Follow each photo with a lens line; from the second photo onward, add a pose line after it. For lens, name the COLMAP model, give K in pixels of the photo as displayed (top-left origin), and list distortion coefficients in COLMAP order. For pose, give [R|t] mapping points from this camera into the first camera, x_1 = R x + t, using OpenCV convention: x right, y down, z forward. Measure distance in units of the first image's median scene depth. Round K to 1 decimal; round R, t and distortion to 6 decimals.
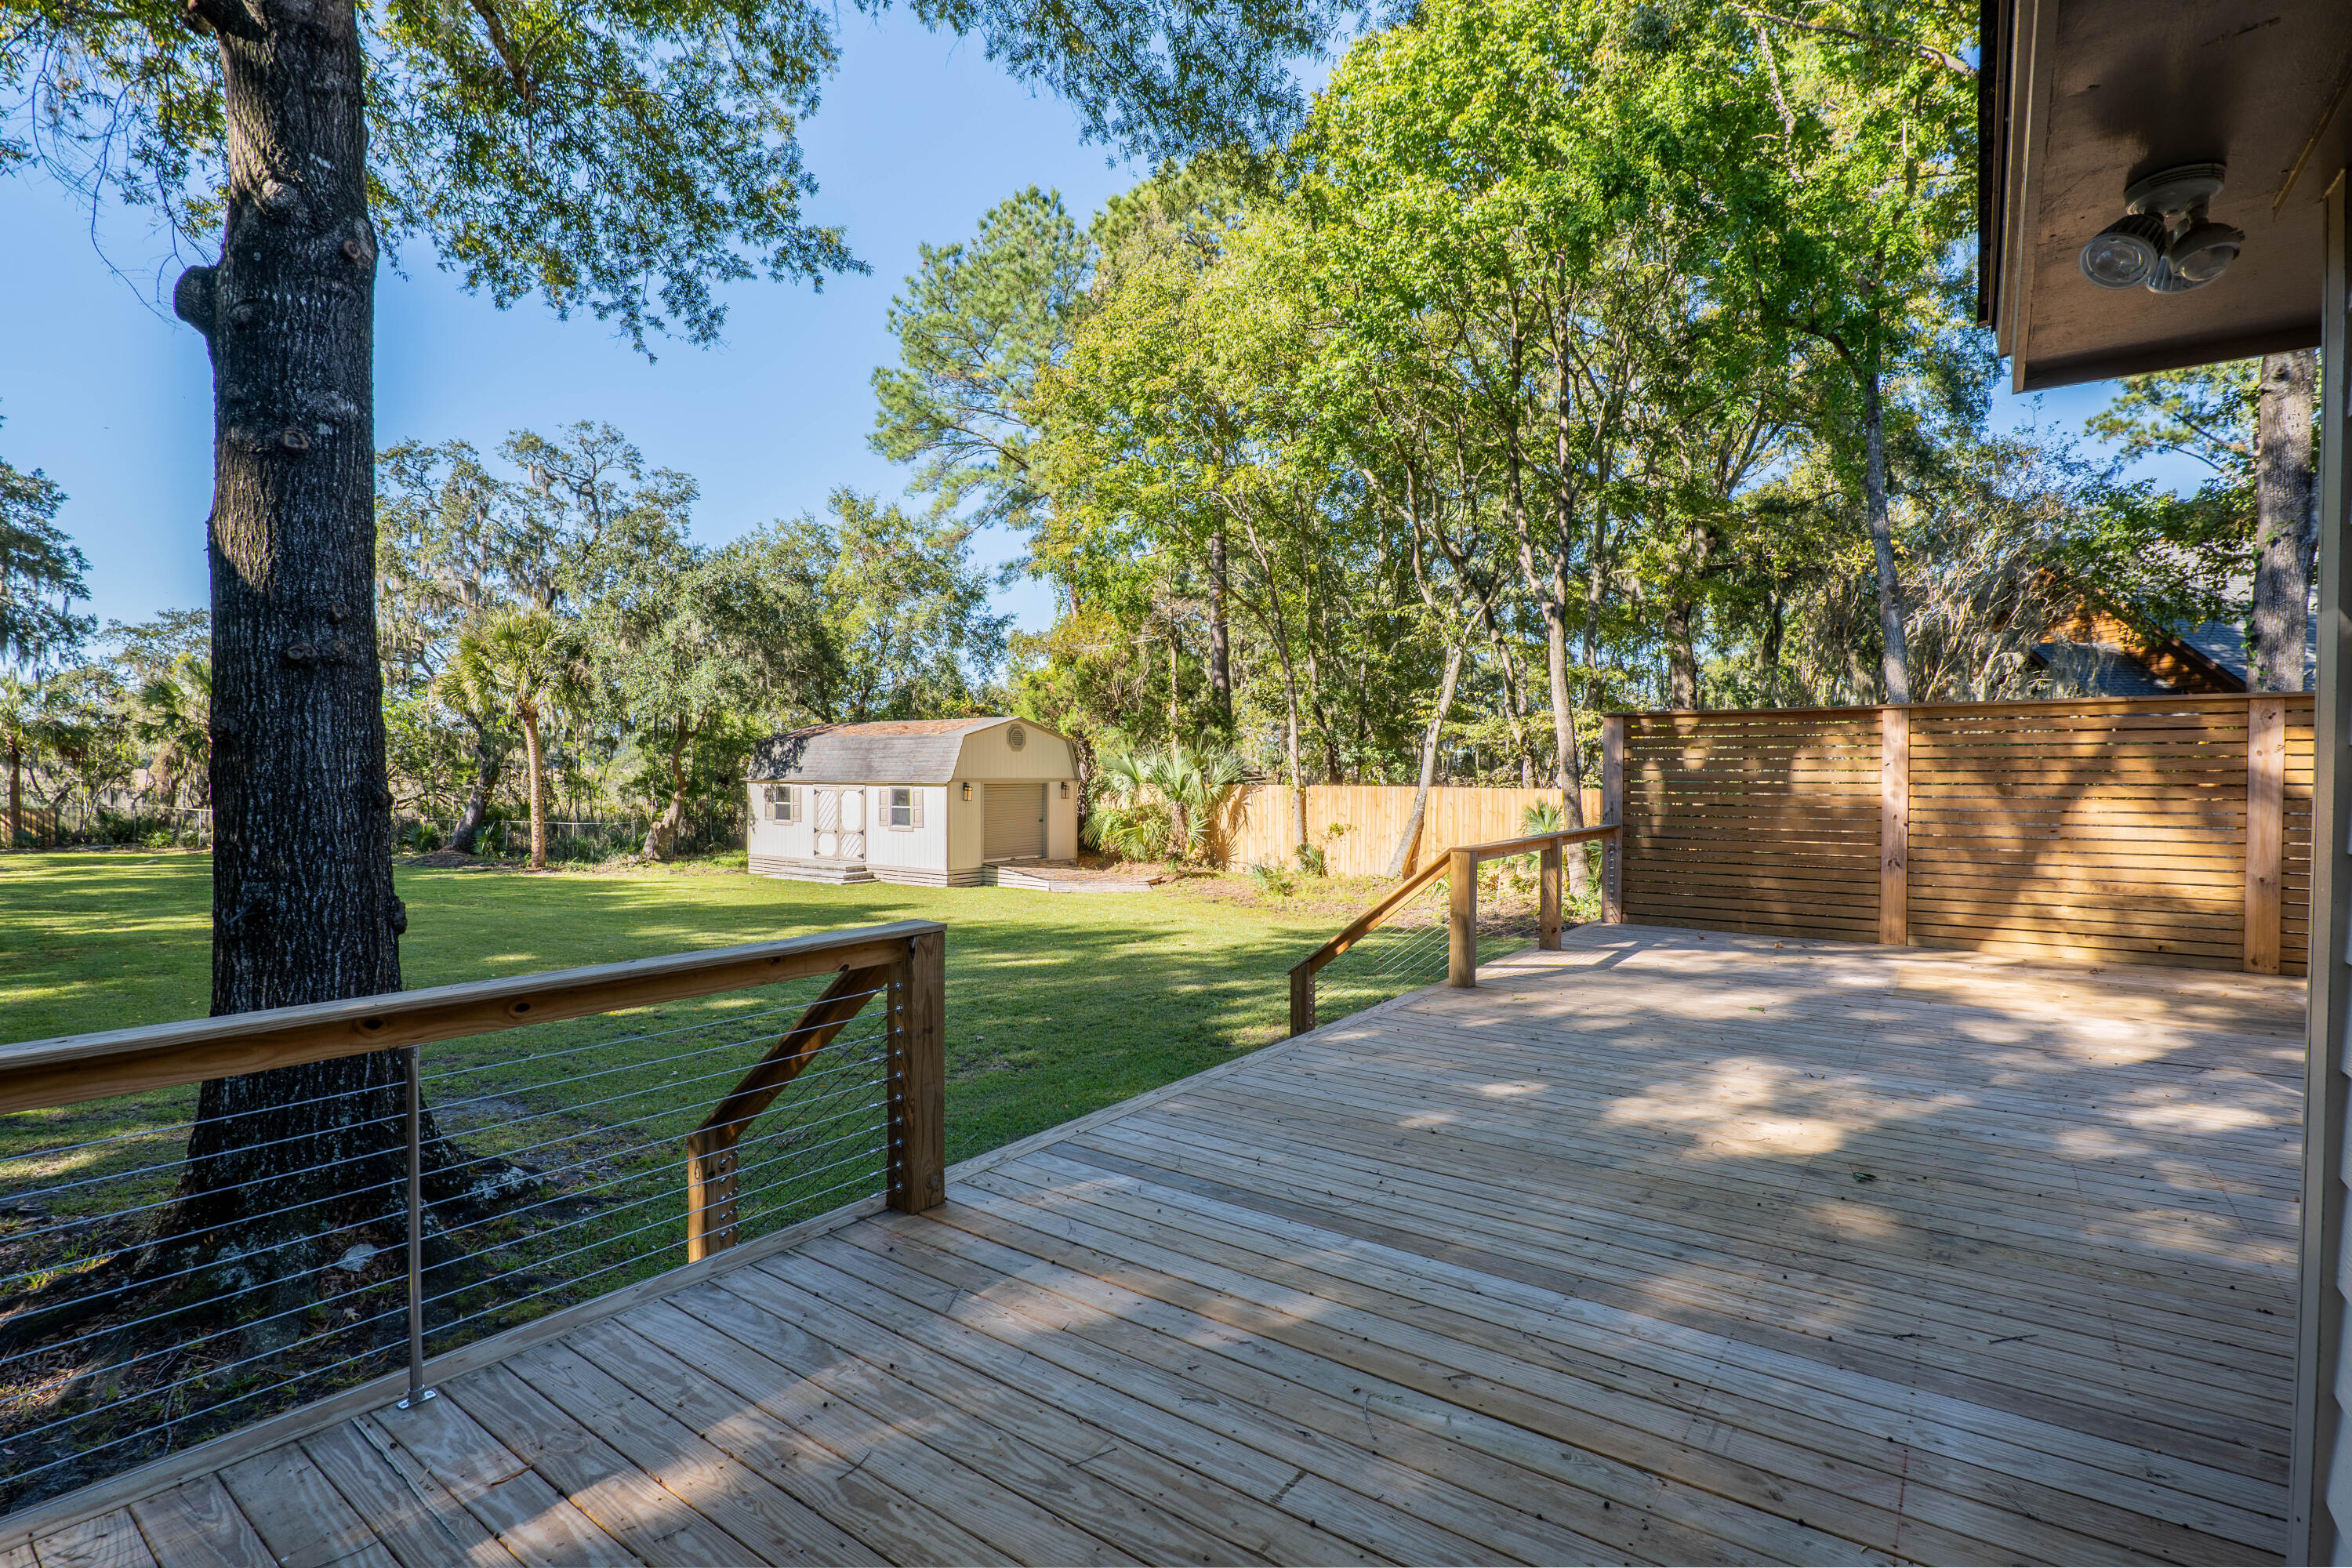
lens RADIAL K [[1119.9, 0, 1191.4], [0, 1119.9, 773.6], [0, 0, 1]] dist [-0.016579, 0.002822]
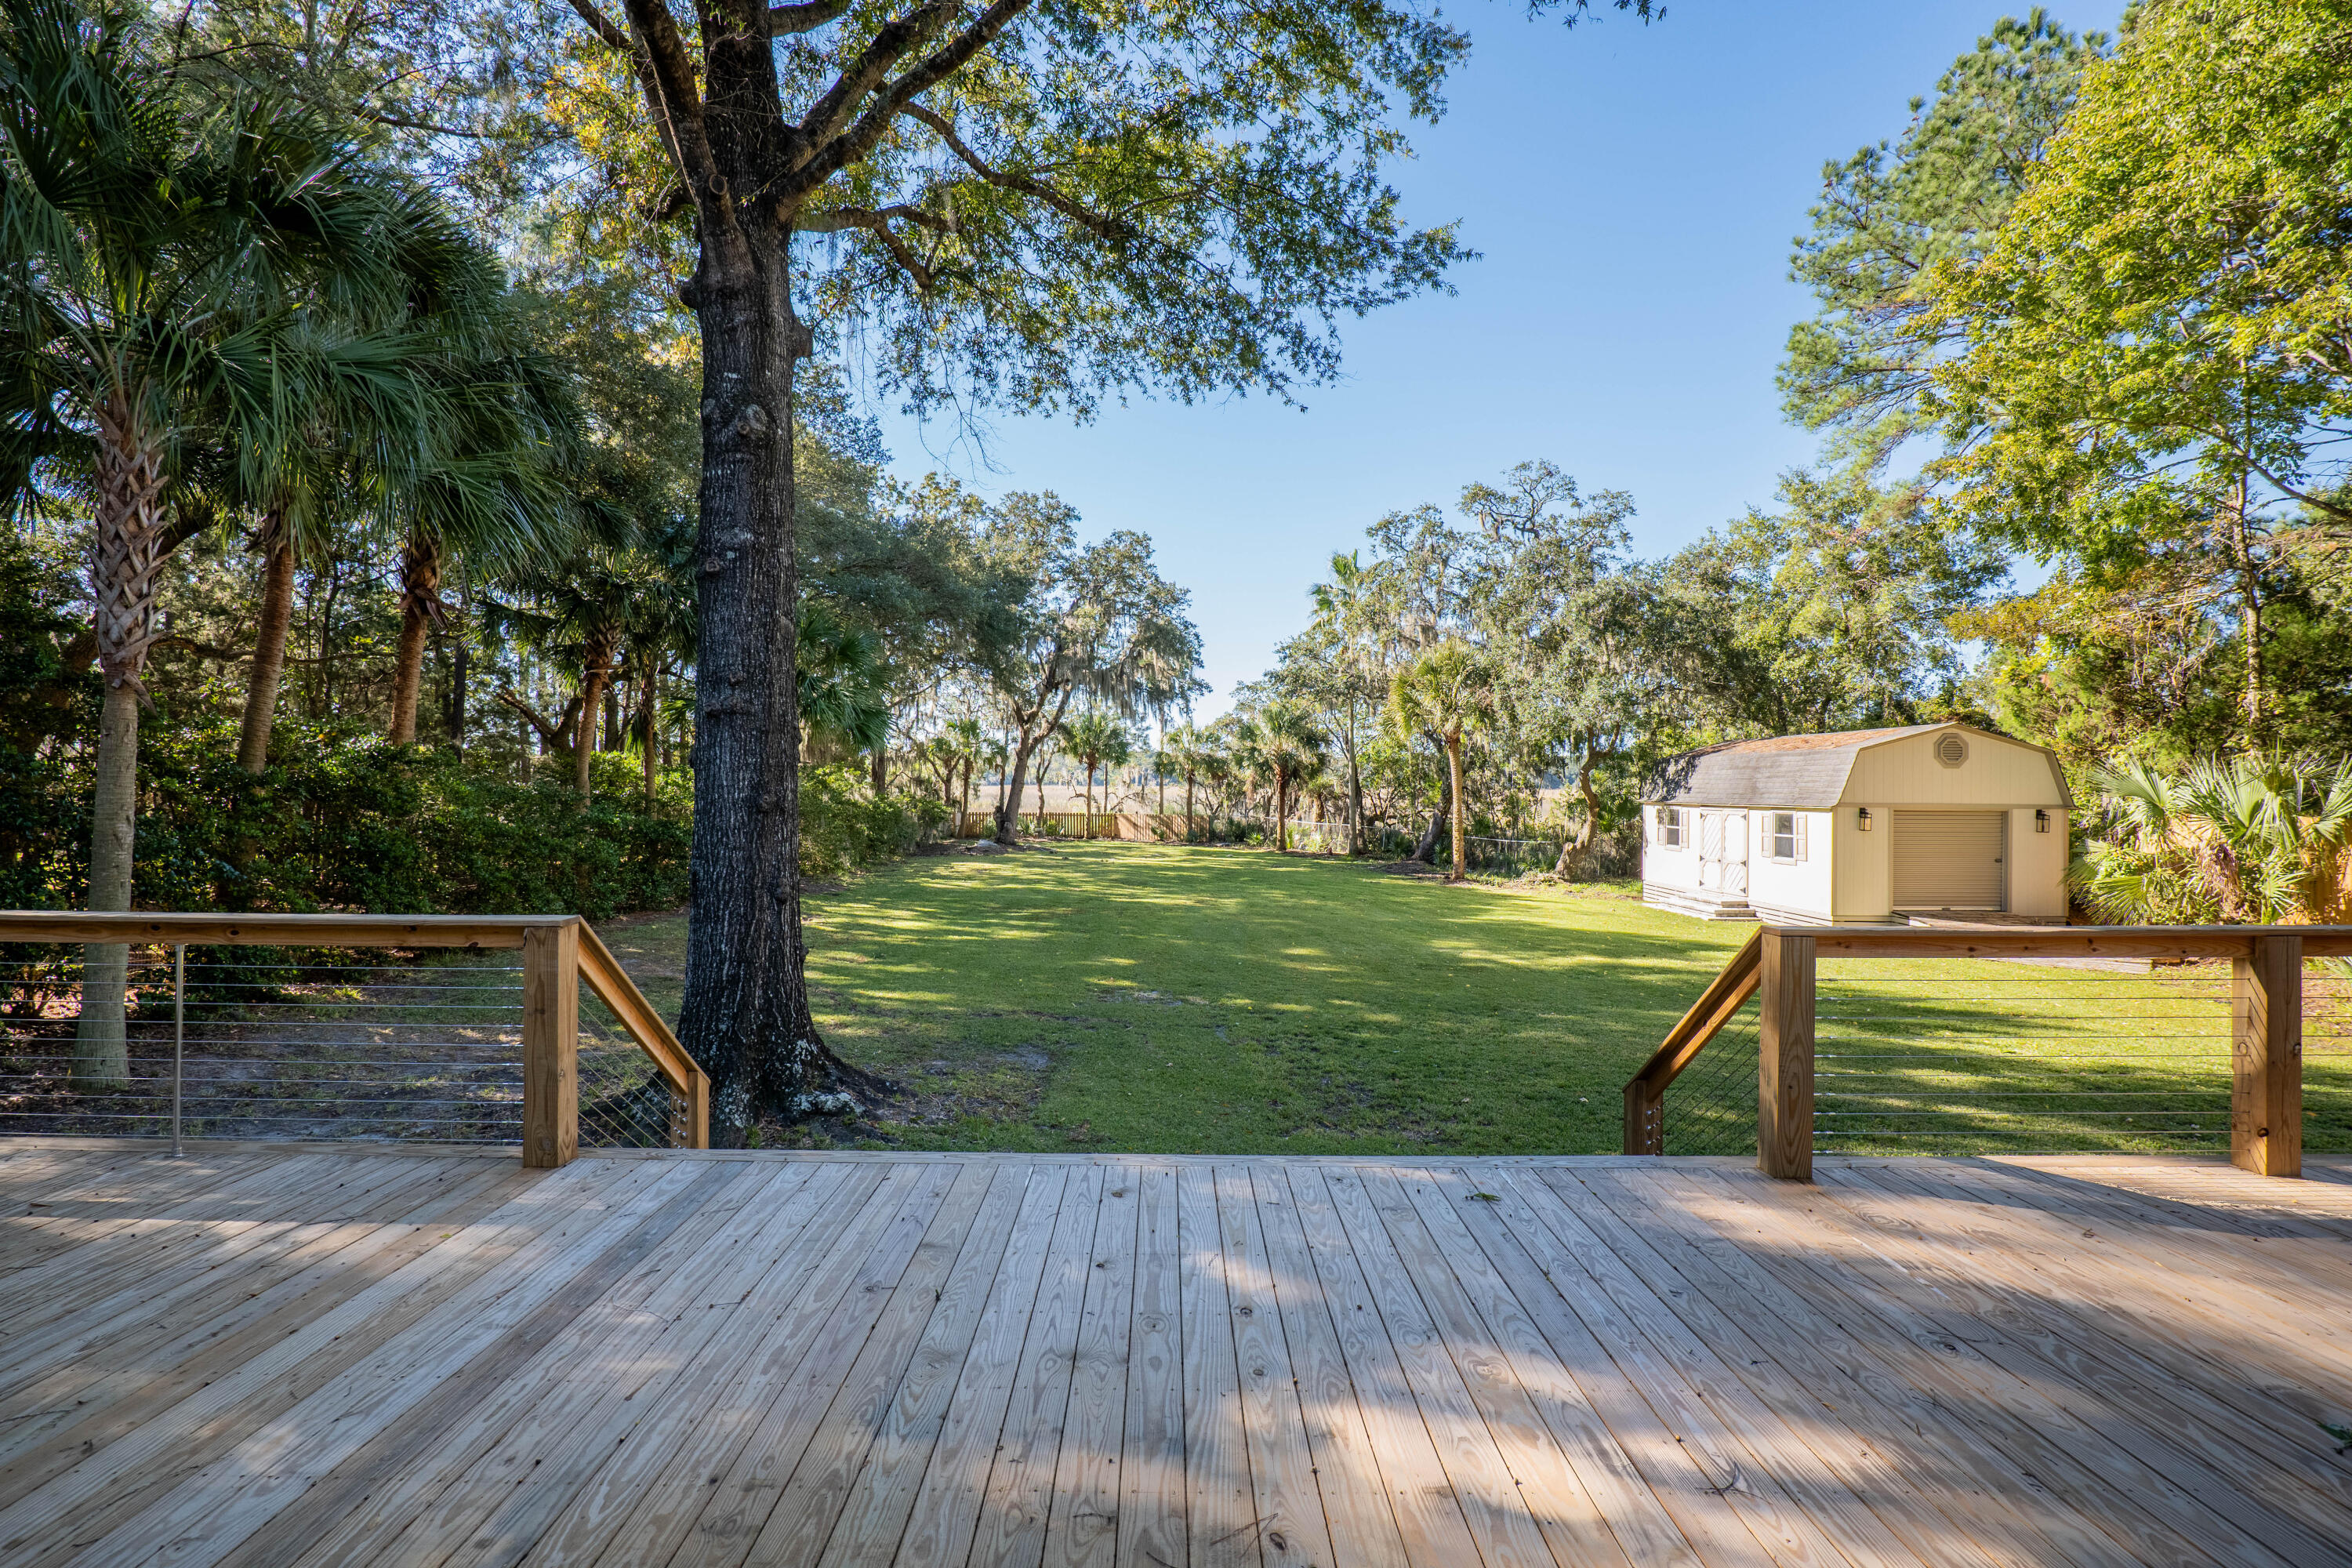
lens RADIAL K [[1119.9, 0, 1146.6], [0, 1119.9, 772.3], [0, 0, 1]] dist [-0.016579, 0.002822]
pose [[0.579698, -0.007560, -0.814796, 0.136081], [-0.008943, 0.999838, -0.015640, -0.000405], [0.814782, 0.016354, 0.579536, 0.107946]]
